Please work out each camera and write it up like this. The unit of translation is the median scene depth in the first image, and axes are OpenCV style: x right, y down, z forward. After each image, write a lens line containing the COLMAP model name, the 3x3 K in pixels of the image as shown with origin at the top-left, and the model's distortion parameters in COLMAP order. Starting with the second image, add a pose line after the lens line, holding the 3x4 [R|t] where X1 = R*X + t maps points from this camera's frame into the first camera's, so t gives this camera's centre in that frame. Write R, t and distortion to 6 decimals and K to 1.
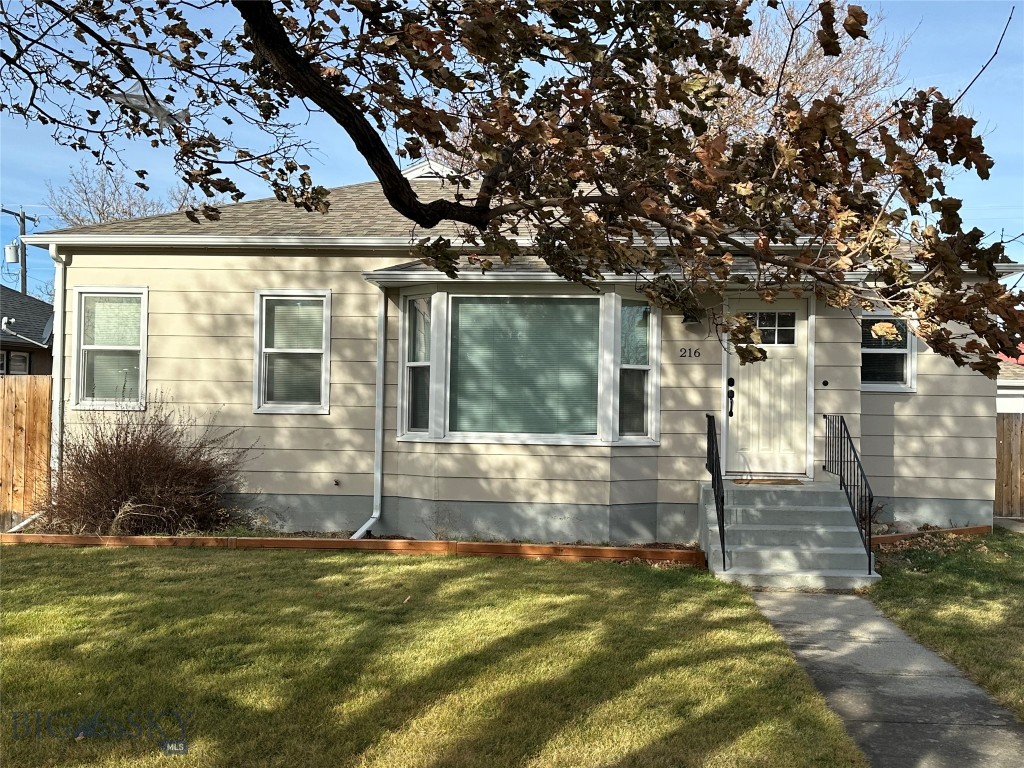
lens RADIAL K [[1064.3, 0, 512.1], [0, 1064.3, 384.8], [0, 0, 1]] dist [0.069814, 0.000000]
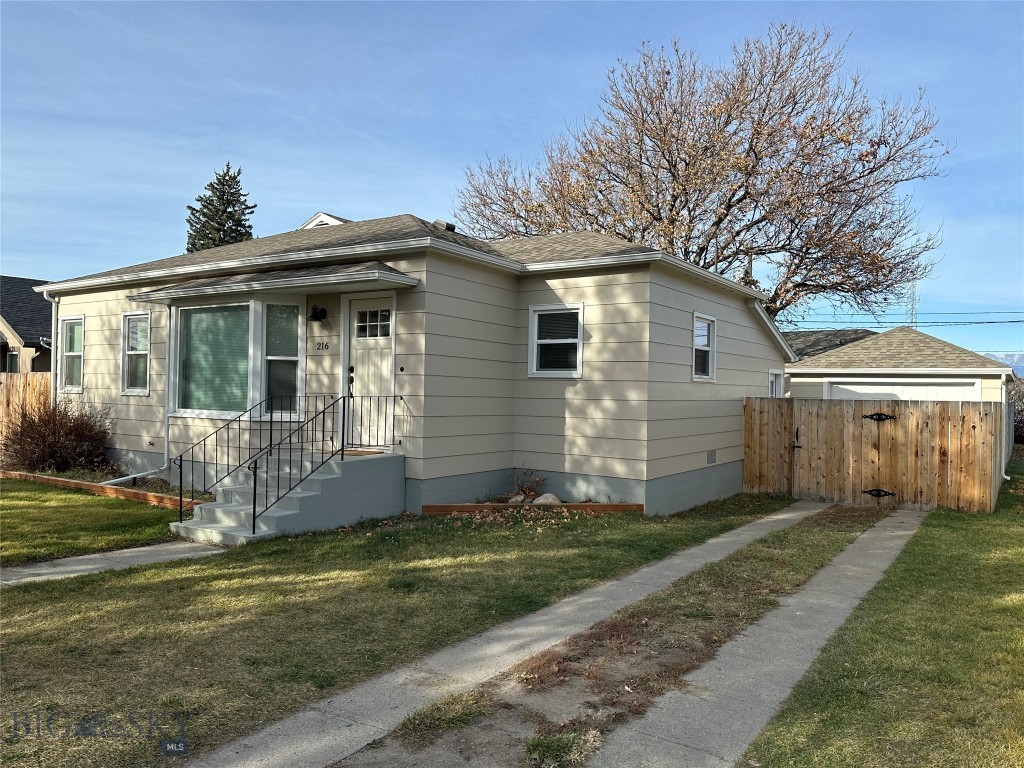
lens RADIAL K [[732.1, 0, 515.6], [0, 732.1, 386.2], [0, 0, 1]] dist [0.058378, -0.057351]
pose [[0.882313, -0.003321, -0.470651, 0.760148], [0.005454, 0.999980, 0.003170, 0.014485], [0.470631, -0.005364, 0.882314, 0.356747]]
